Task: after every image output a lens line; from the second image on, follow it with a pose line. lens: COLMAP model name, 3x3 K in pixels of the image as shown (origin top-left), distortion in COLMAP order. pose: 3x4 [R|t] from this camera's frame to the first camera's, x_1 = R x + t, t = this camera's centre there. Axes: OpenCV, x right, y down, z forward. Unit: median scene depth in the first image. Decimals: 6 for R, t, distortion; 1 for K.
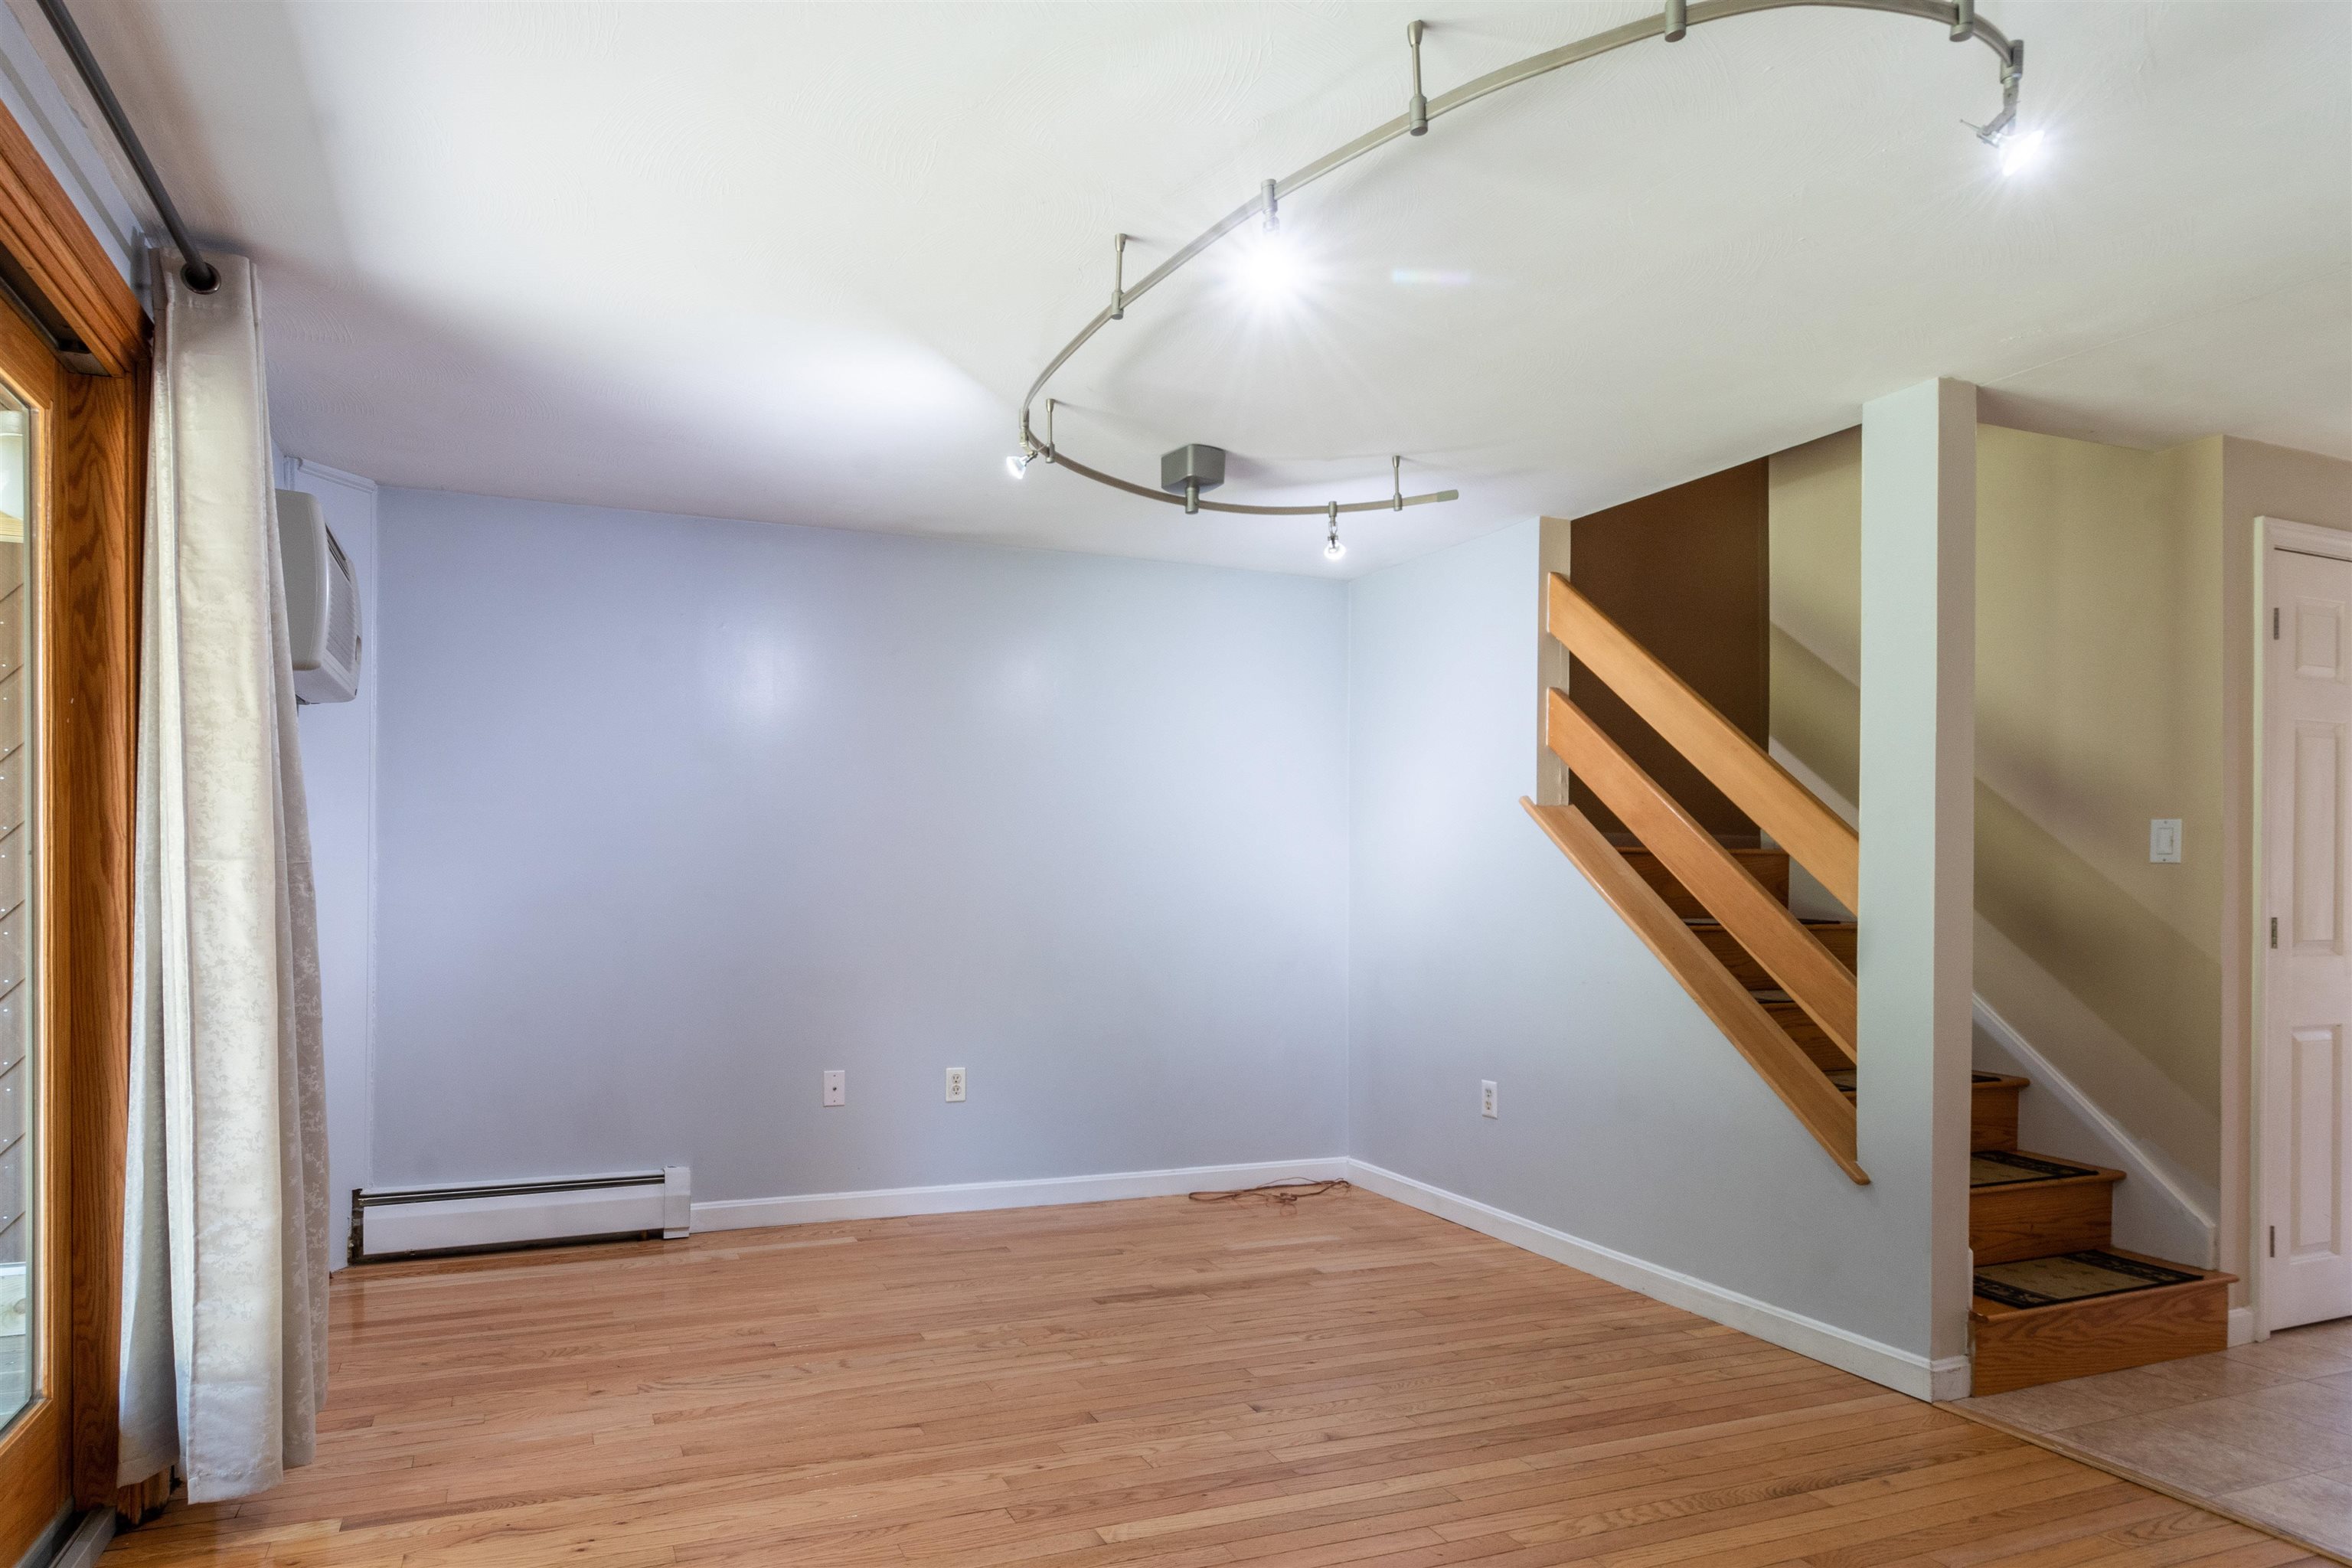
lens RADIAL K [[1238.2, 0, 1176.1], [0, 1238.2, 878.6], [0, 0, 1]] dist [0.016287, -0.000324]
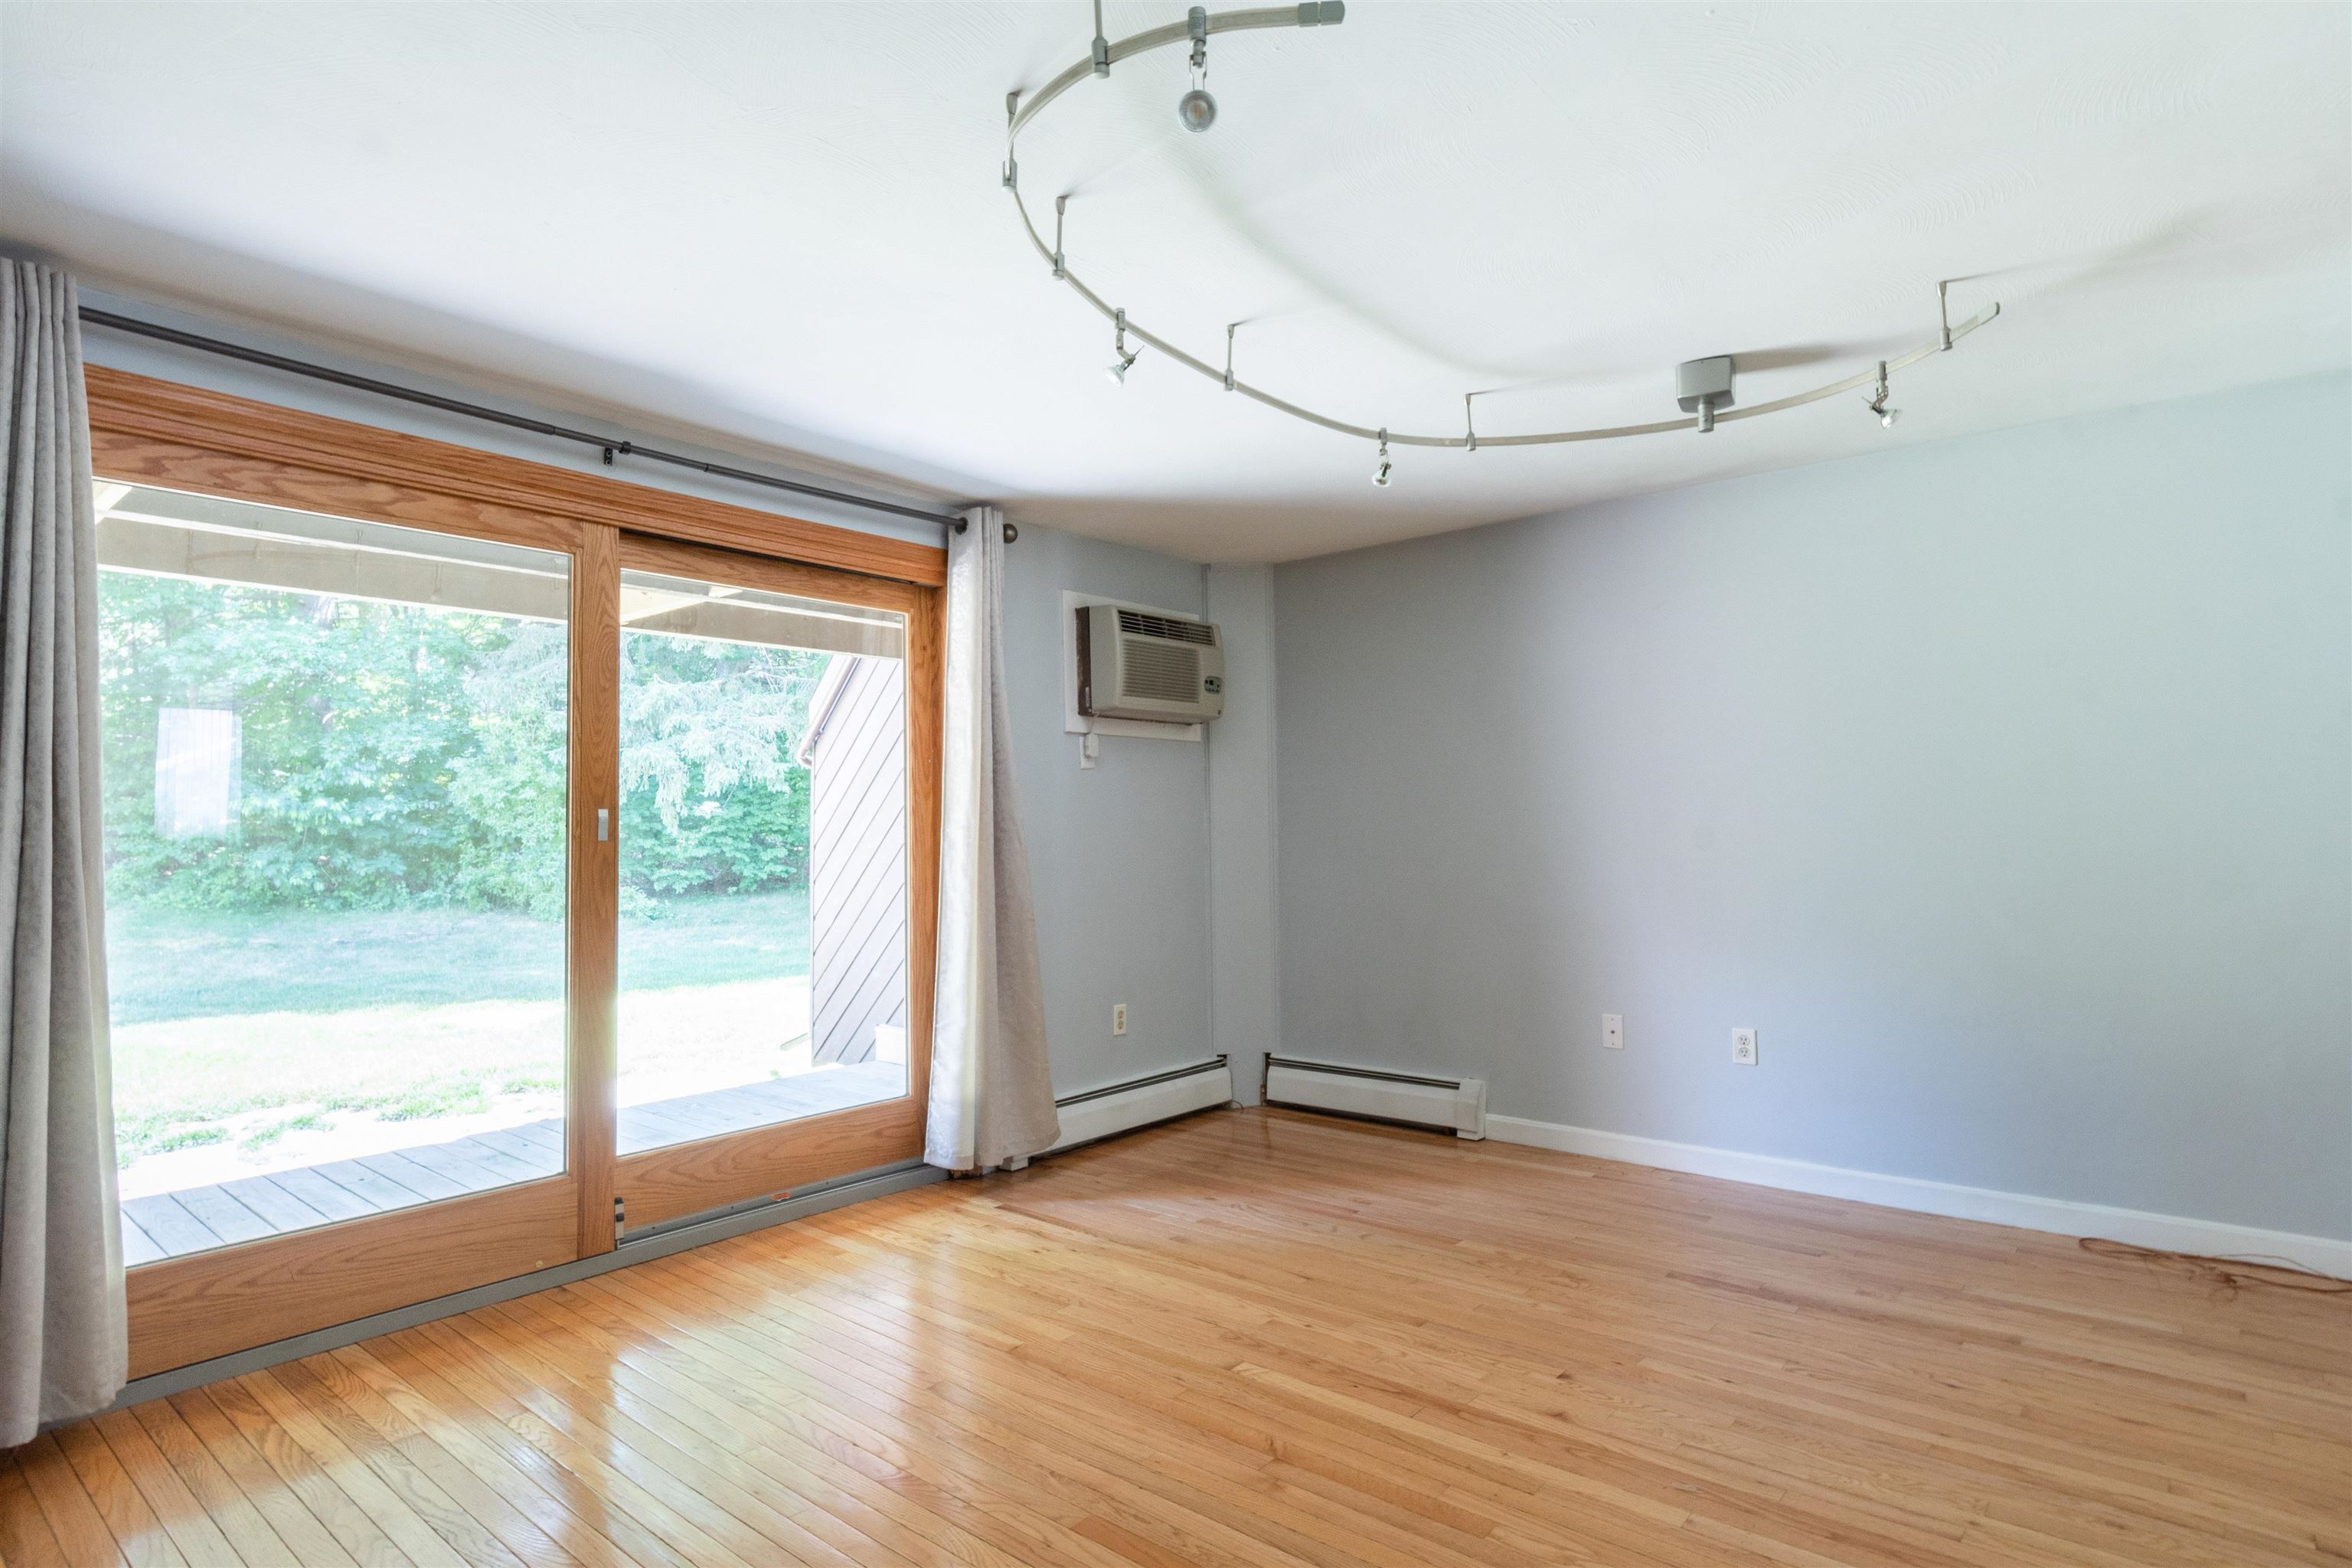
lens RADIAL K [[1243.7, 0, 1176.0], [0, 1243.7, 784.0], [0, 0, 1]] dist [-0.004890, -0.000801]
pose [[0.509383, -0.048422, -0.859176, 0.608350], [0.011926, 0.998717, -0.049216, 0.009294], [0.860457, 0.014823, 0.509307, 0.195279]]
